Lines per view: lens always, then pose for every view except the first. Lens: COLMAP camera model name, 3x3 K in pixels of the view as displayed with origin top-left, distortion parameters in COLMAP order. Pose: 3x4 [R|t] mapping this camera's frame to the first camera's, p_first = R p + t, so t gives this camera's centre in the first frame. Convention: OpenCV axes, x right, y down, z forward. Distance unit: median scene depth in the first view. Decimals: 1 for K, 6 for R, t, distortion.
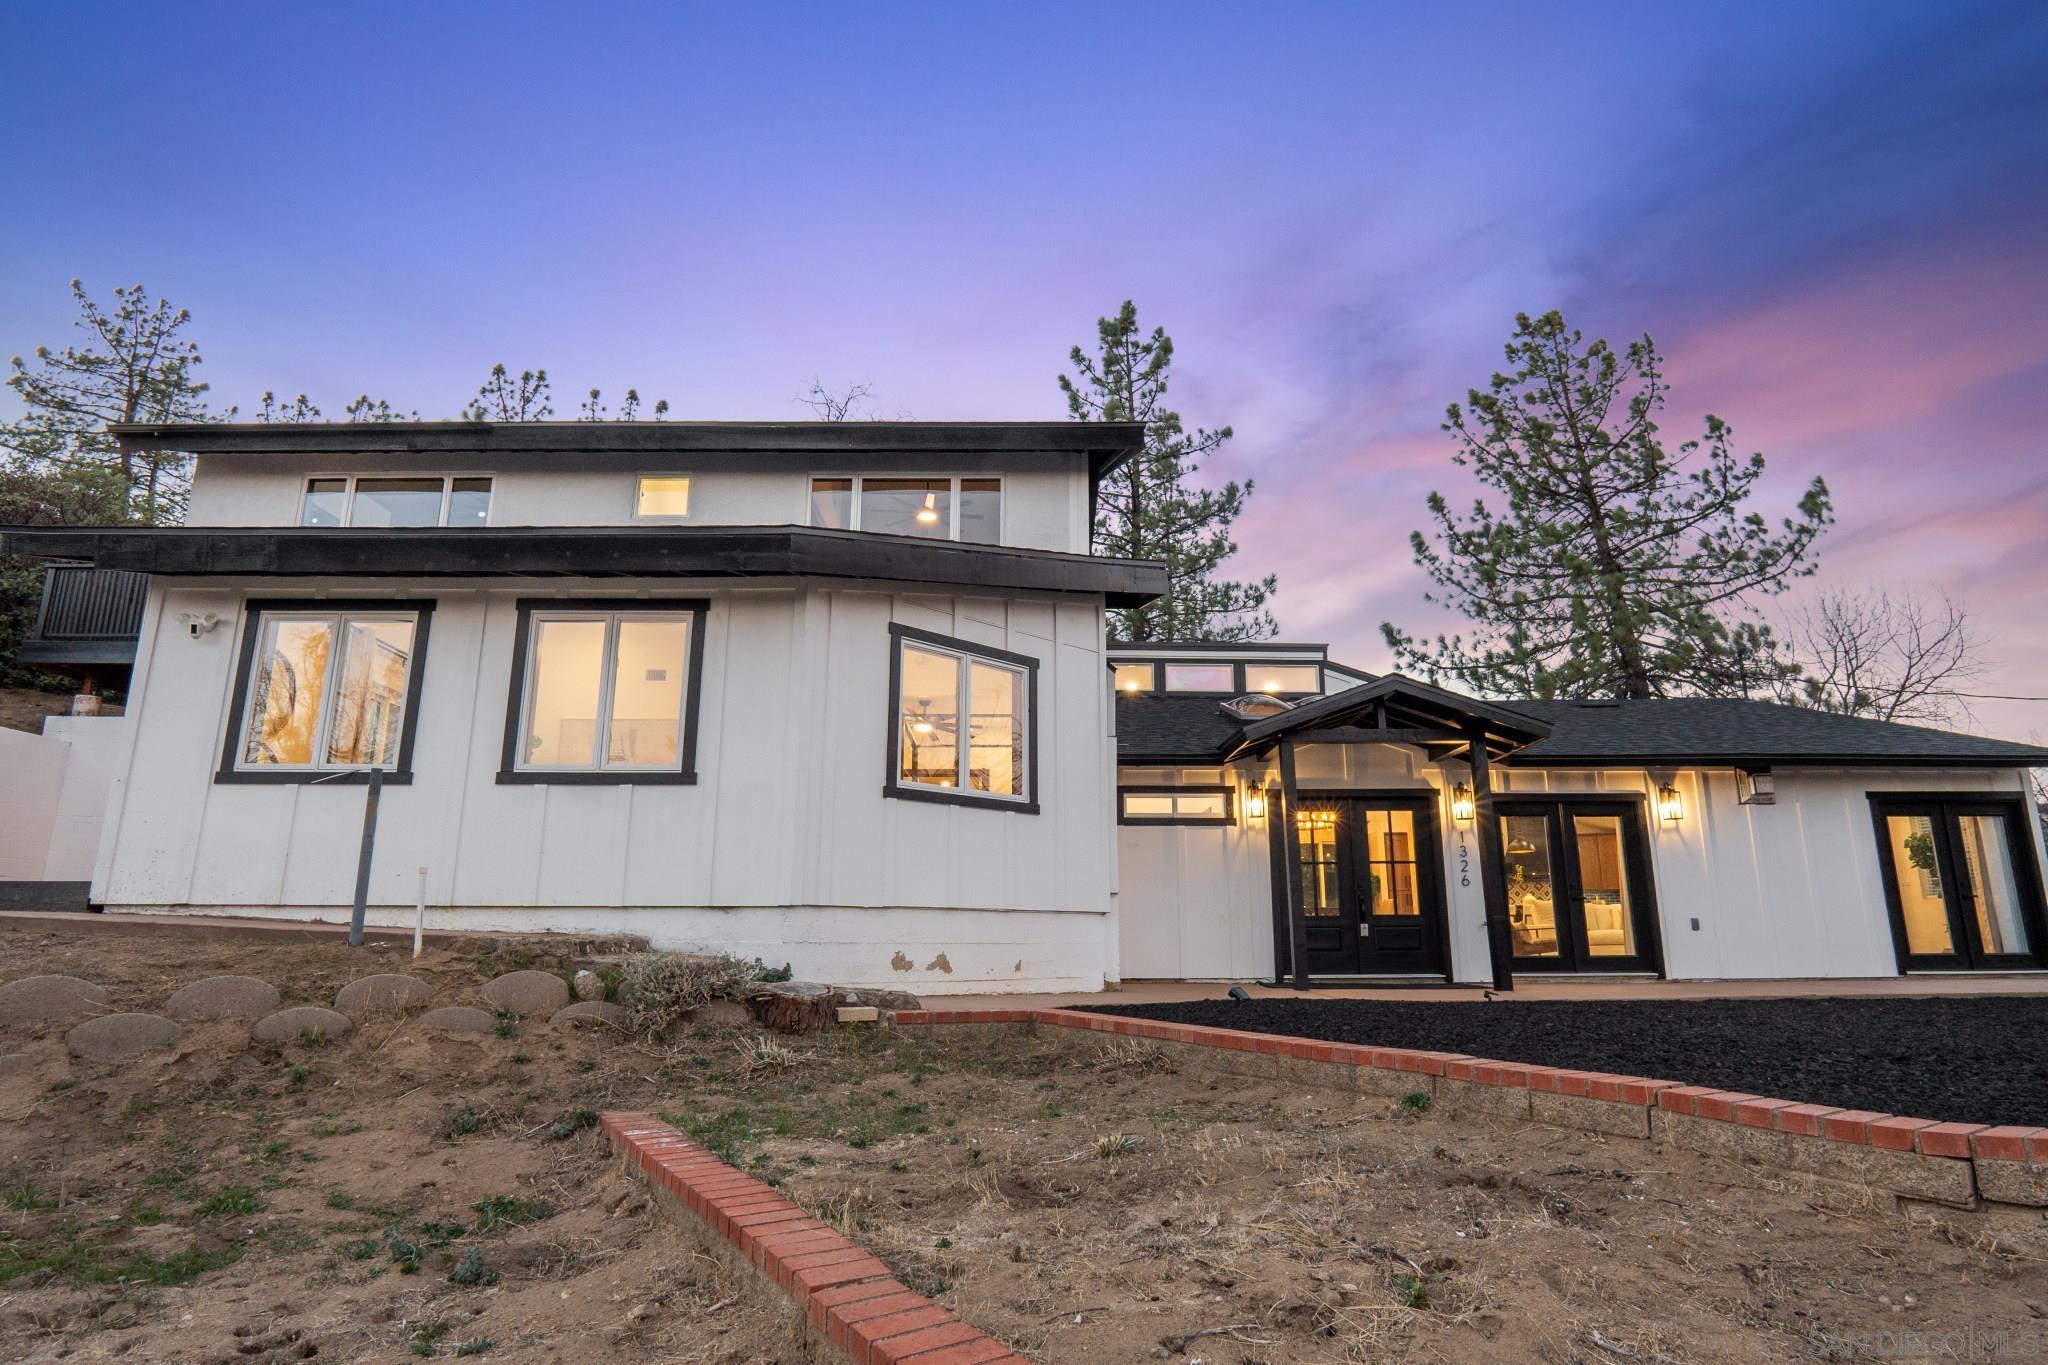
lens RADIAL K [[1102.4, 0, 991.6], [0, 1102.4, 678.5], [0, 0, 1]] dist [-0.033156, 0.000645]
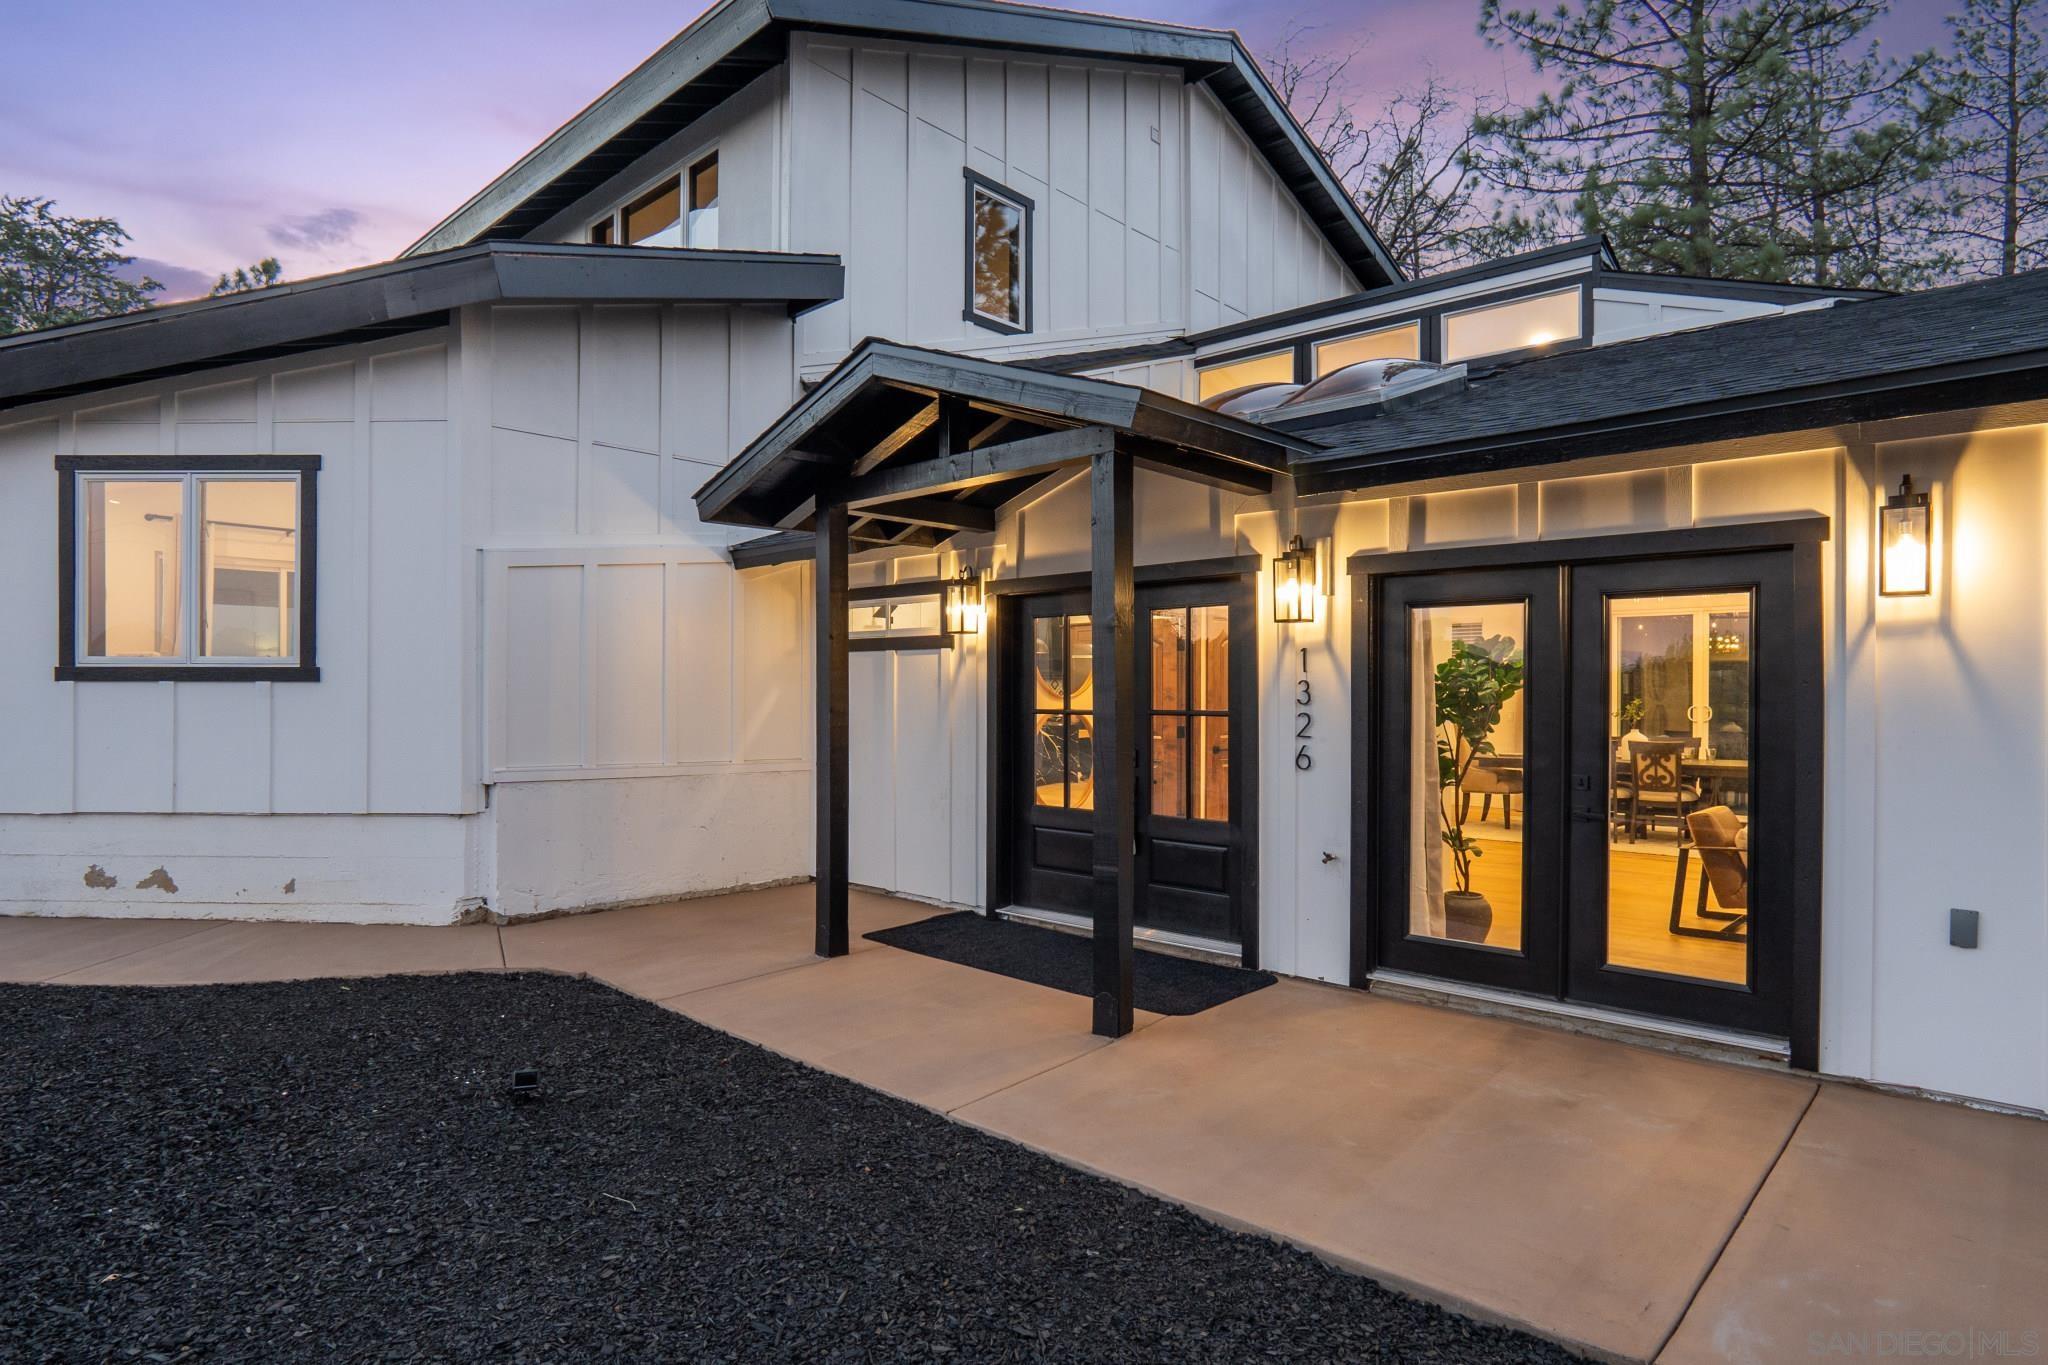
lens RADIAL K [[1114.6, 0, 1061.8], [0, 1114.6, 684.5], [0, 0, 1]] dist [-0.036150, 0.001352]
pose [[0.734614, -0.004890, -0.678468, 0.654786], [0.159482, 0.973201, 0.165666, 0.064232], [0.659476, -0.229904, 0.715707, 0.609462]]
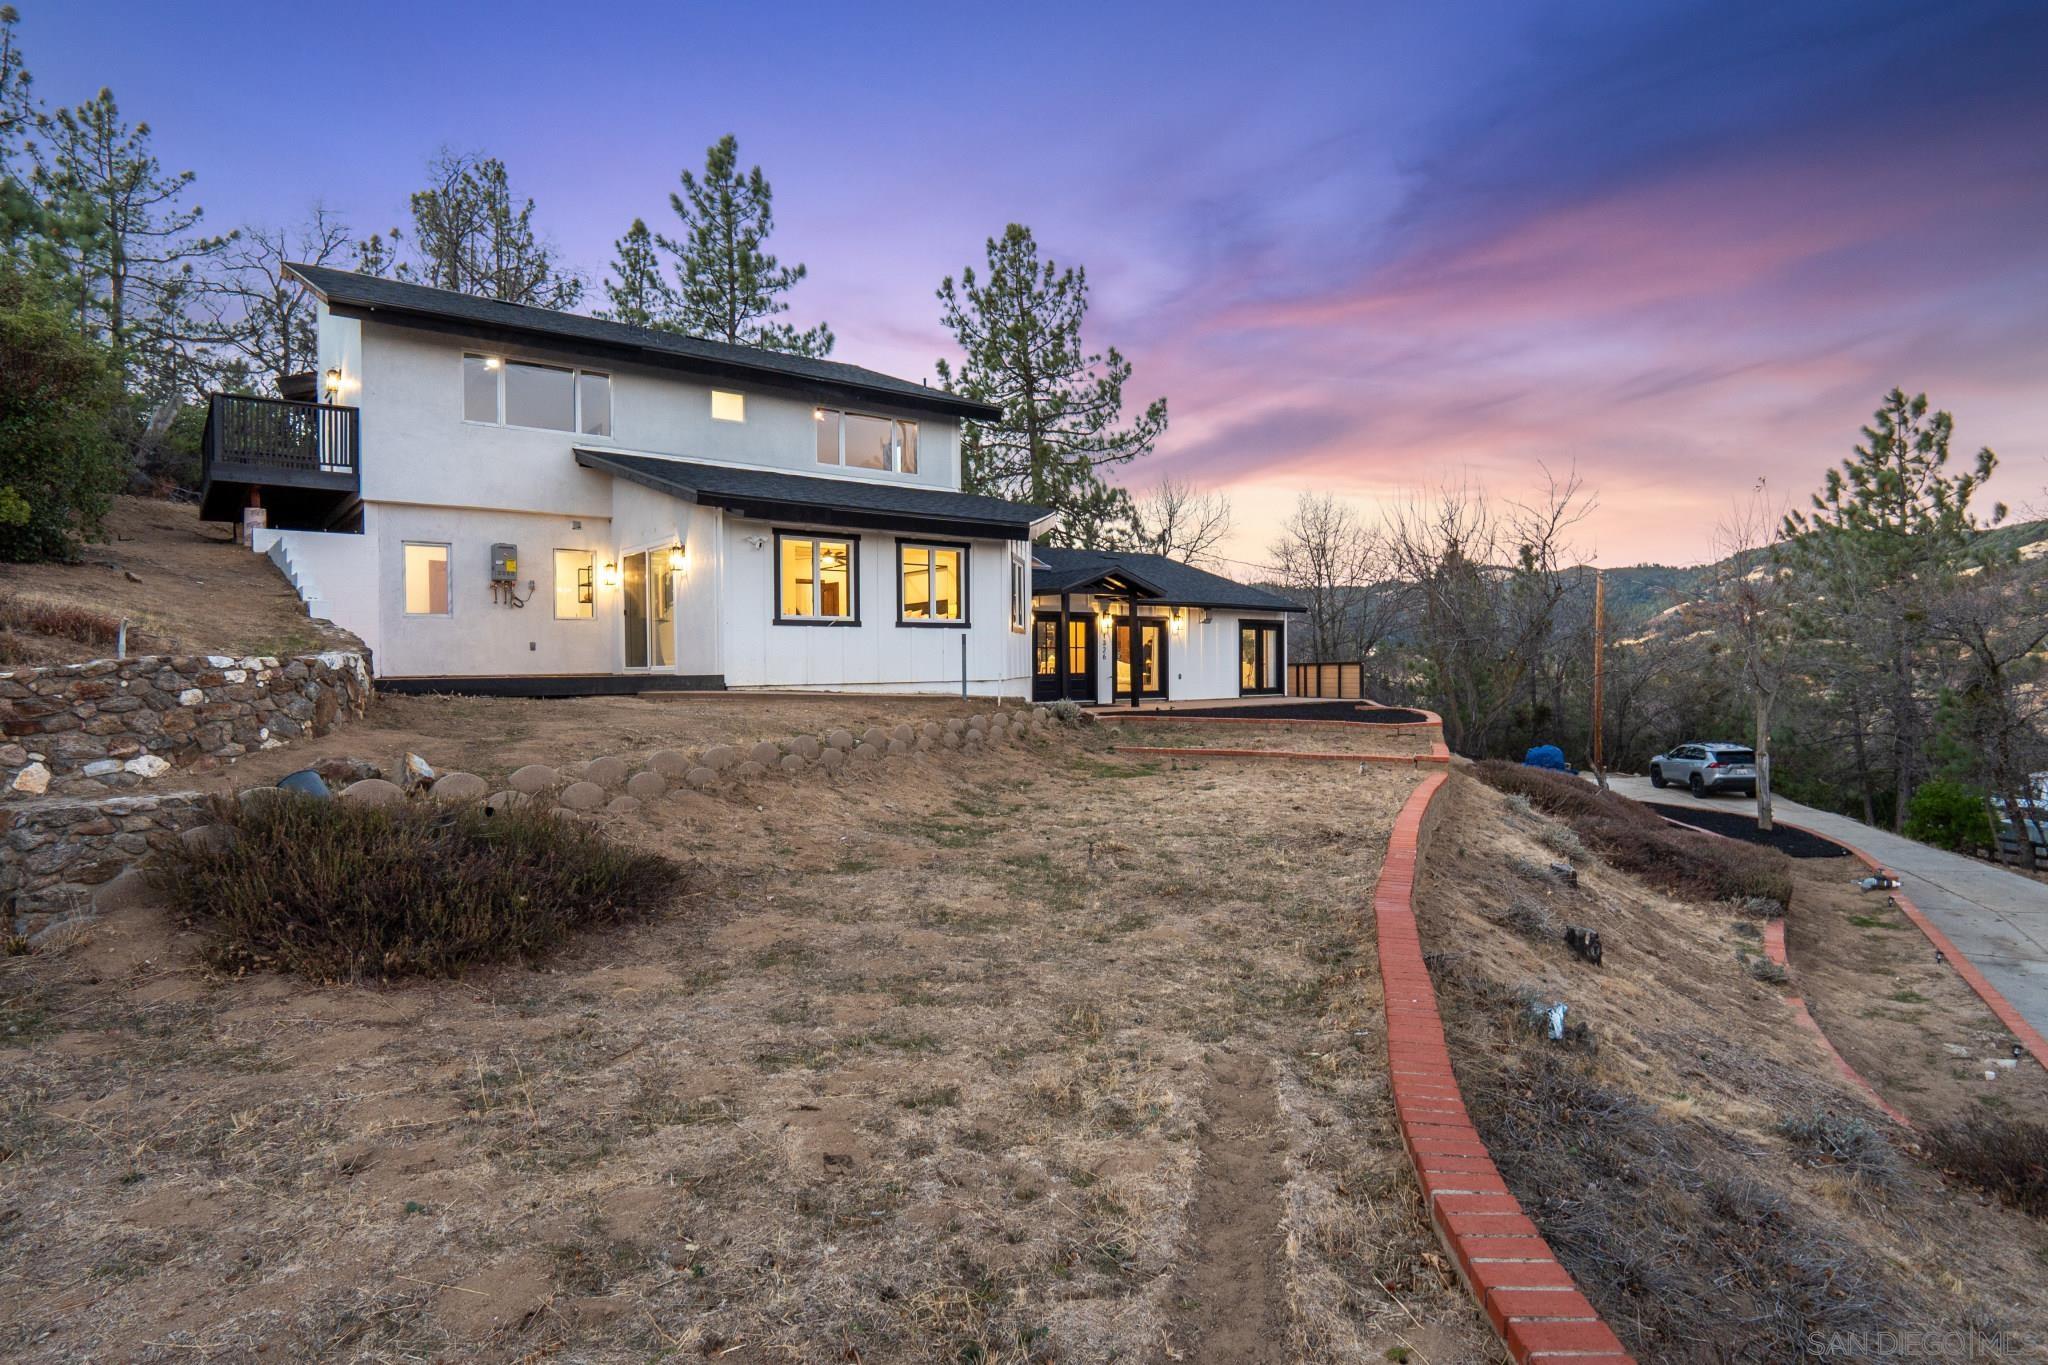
lens RADIAL K [[1114.9, 0, 1024.0], [0, 1114.9, 682.5], [0, 0, 1]] dist [-0.018834, -0.034241]
pose [[0.777658, -0.017210, 0.628452, -1.016993], [-0.137717, 0.970683, 0.196996, -0.164786], [-0.613418, -0.239745, 0.752489, -0.519288]]
